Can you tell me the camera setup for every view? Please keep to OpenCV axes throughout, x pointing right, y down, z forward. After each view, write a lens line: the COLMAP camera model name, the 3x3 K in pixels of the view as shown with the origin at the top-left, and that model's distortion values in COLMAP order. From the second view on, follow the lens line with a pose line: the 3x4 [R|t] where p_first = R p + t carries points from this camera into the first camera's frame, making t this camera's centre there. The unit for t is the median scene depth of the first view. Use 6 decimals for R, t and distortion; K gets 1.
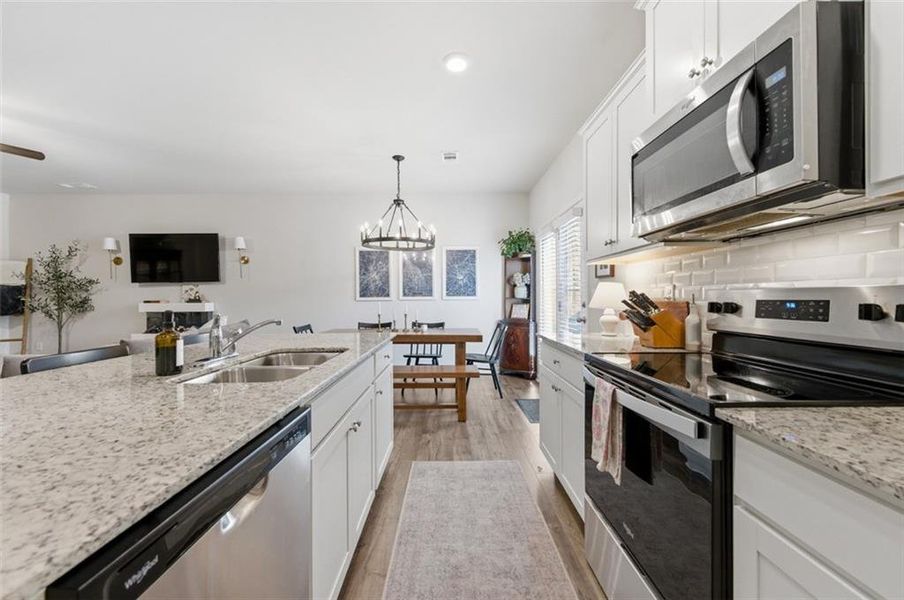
lens RADIAL K [[358.4, 0, 443.4], [0, 358.4, 297.4], [0, 0, 1]] dist [-0.001390, -0.000461]
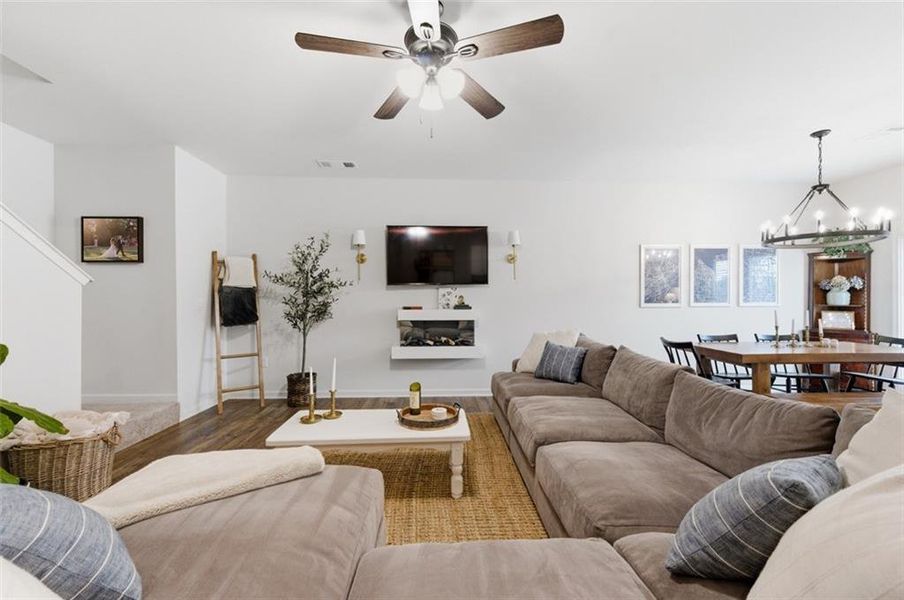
lens RADIAL K [[358.4, 0, 451.3], [0, 358.4, 300.7], [0, 0, 1]] dist [-0.001390, -0.000461]
pose [[0.999195, 0.002856, 0.040004, -0.758305], [-0.003060, 0.999983, 0.005038, -0.009650], [-0.039988, -0.005157, 0.999187, 0.168536]]
